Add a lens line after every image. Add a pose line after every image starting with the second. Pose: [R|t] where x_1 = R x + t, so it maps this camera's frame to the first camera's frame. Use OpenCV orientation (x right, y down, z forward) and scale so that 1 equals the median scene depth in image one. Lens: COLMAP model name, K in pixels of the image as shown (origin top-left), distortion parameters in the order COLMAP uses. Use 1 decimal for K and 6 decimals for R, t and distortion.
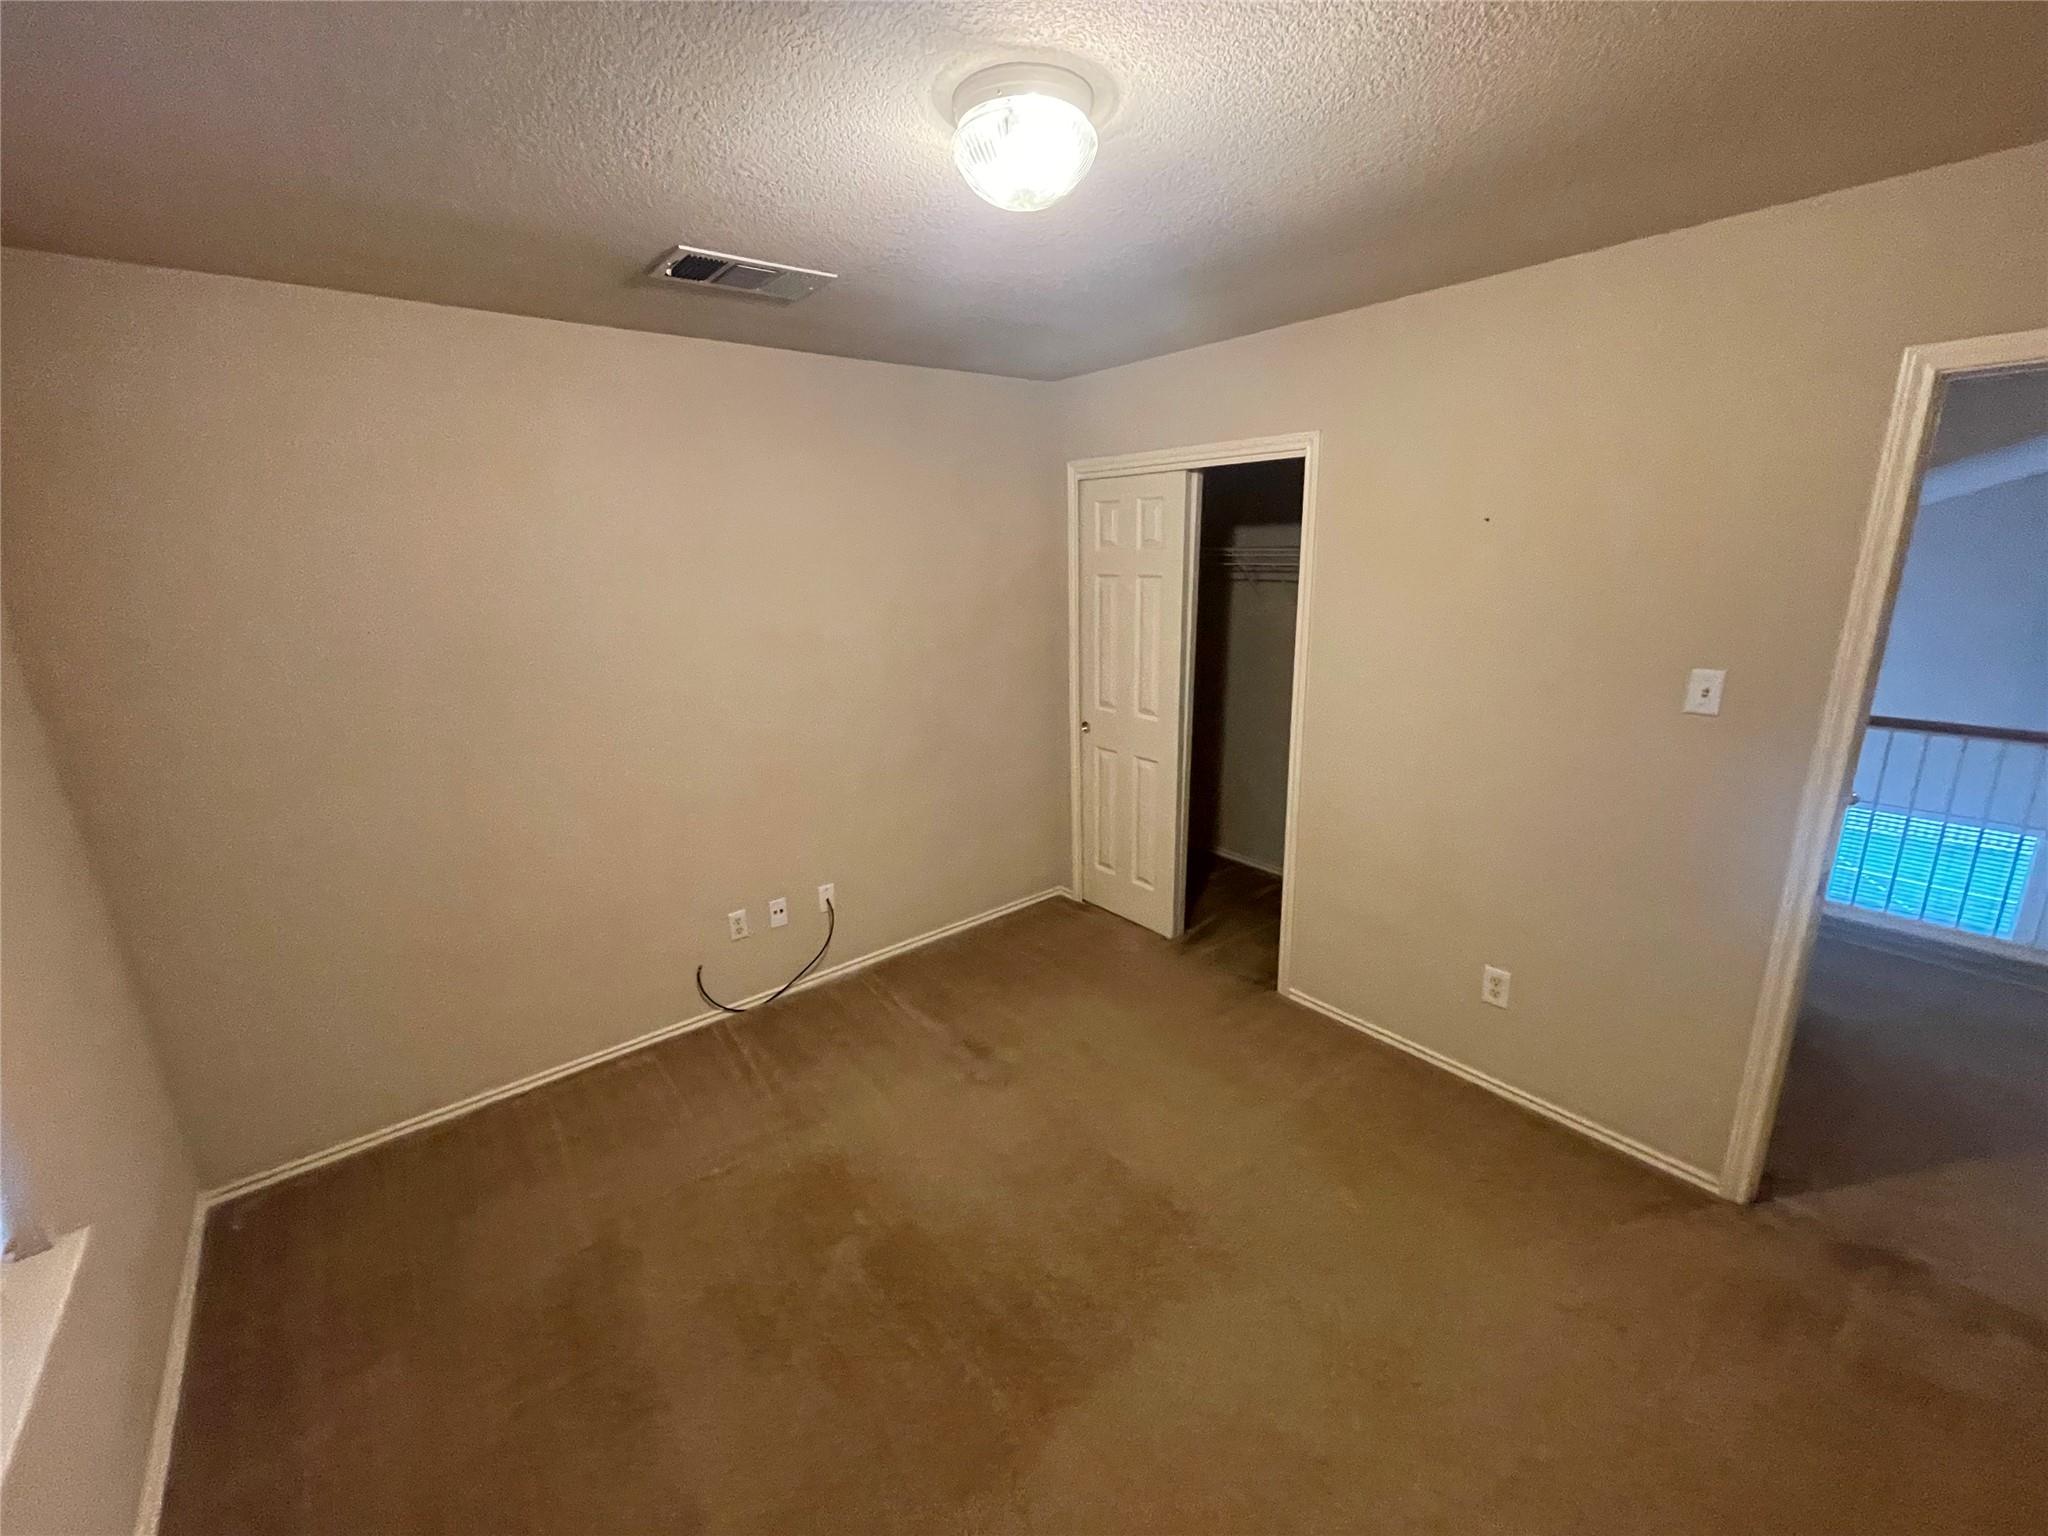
lens RADIAL K [[836.8, 0, 1018.2], [0, 836.8, 764.7], [0, 0, 1]] dist [0.000026, 0.000042]
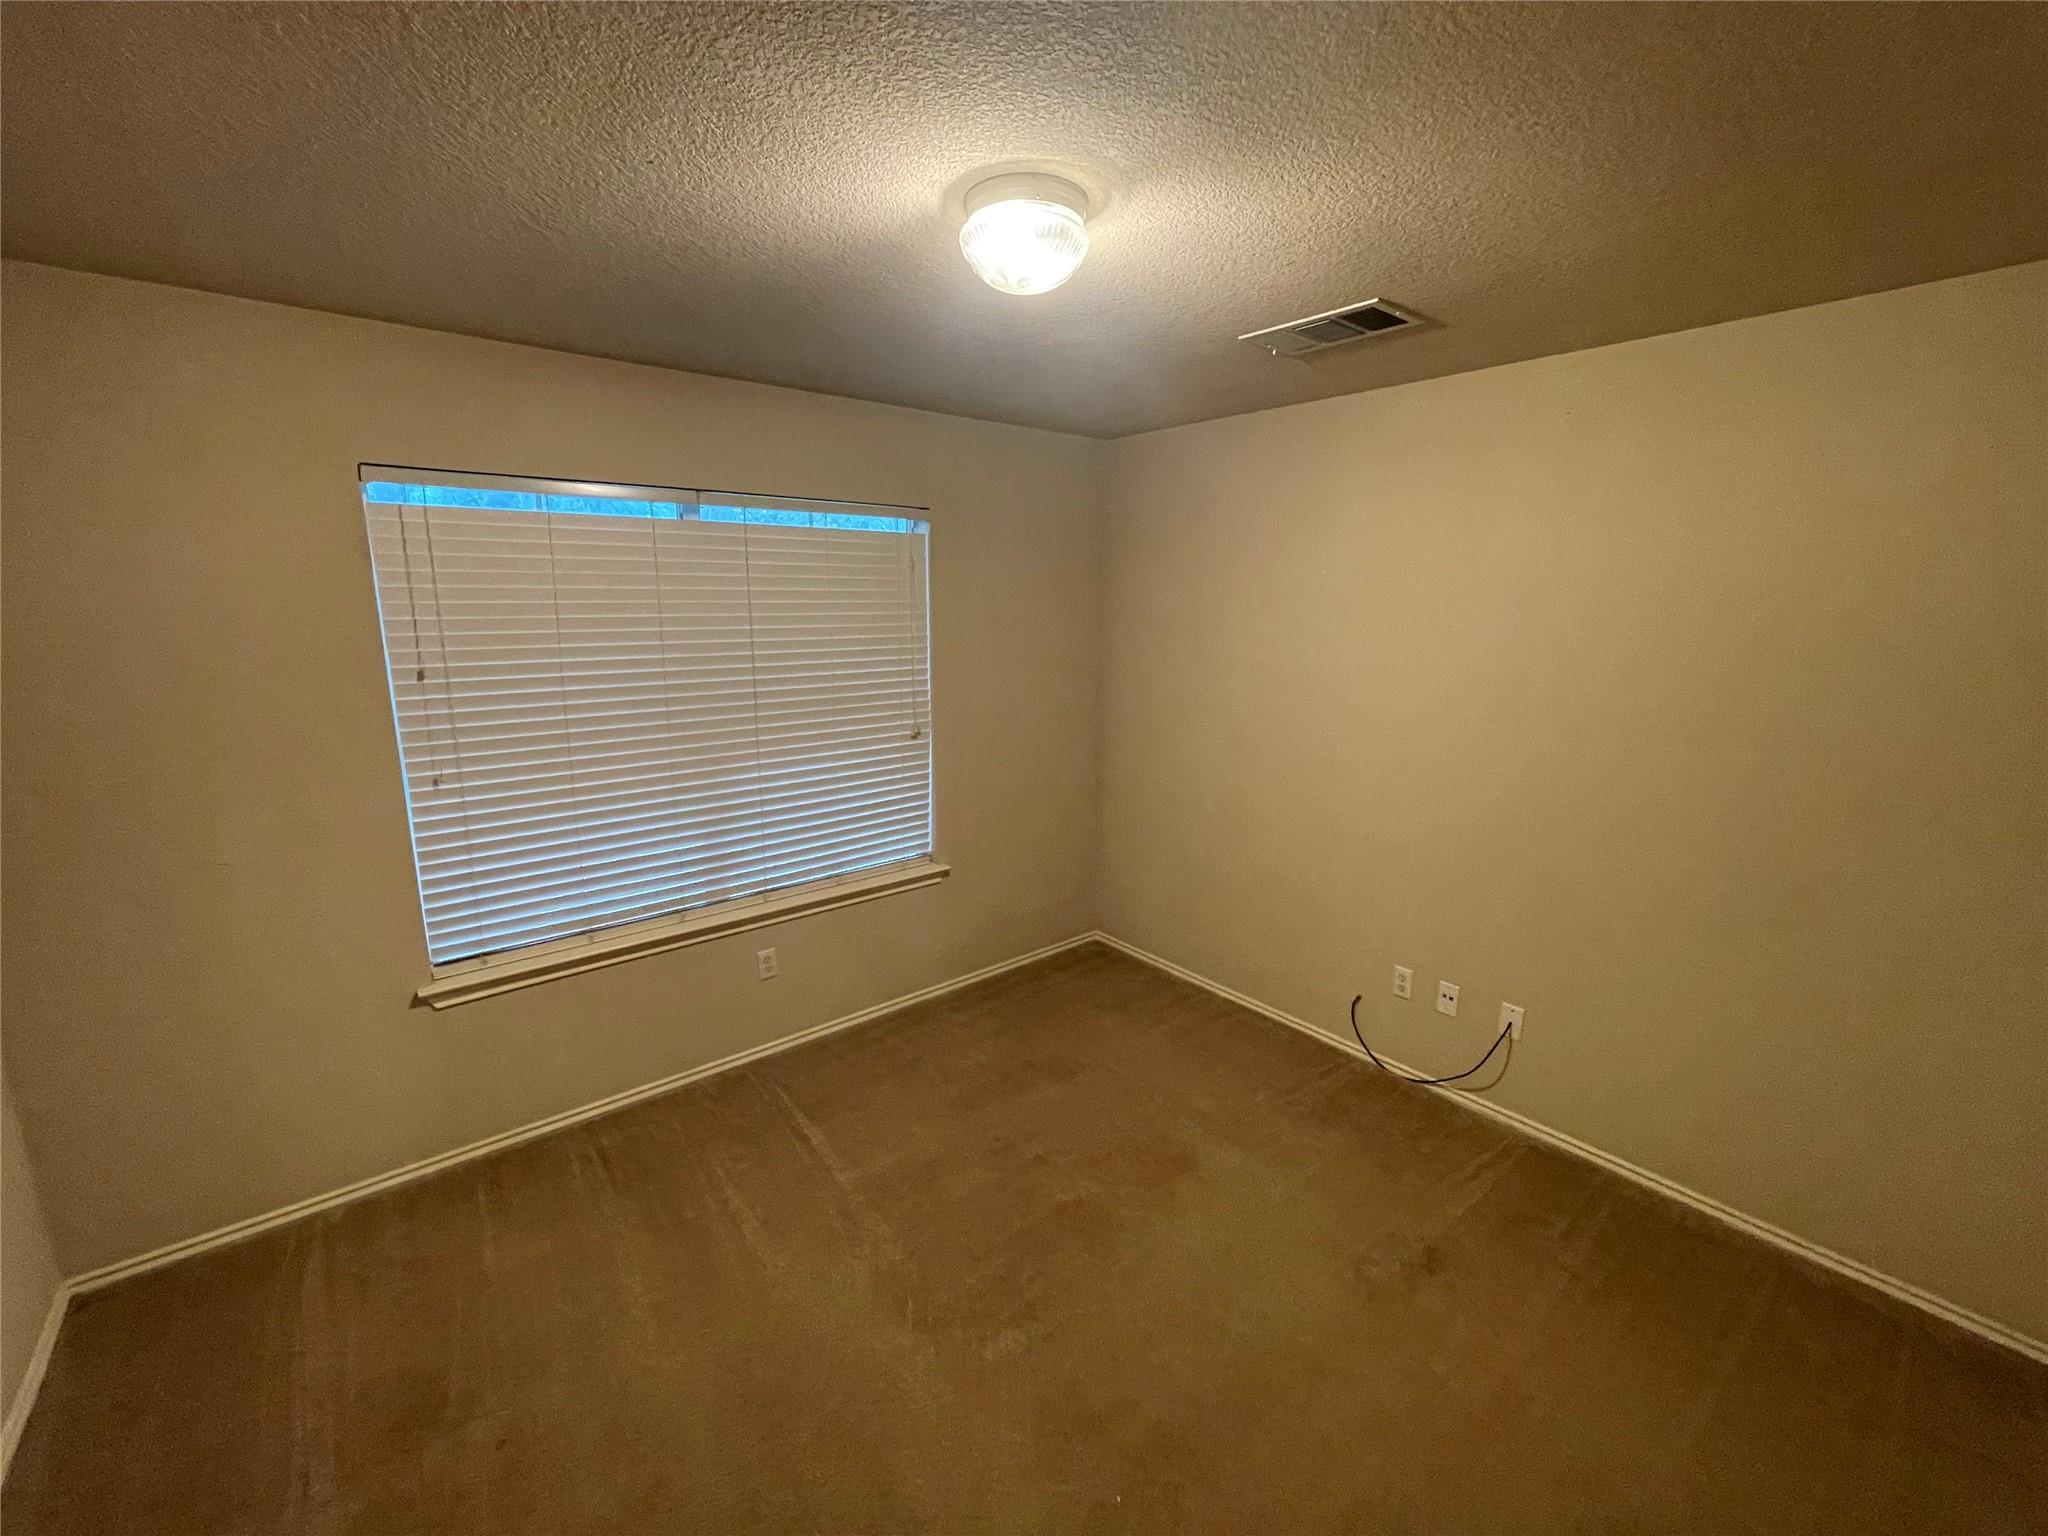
lens RADIAL K [[836.8, 0, 1018.2], [0, 836.8, 764.7], [0, 0, 1]] dist [0.000026, 0.000042]
pose [[-0.003910, 0.223560, -0.974682, 0.582035], [-0.255441, 0.942130, 0.217118, -0.147254], [0.966817, 0.249823, 0.053423, 0.504873]]
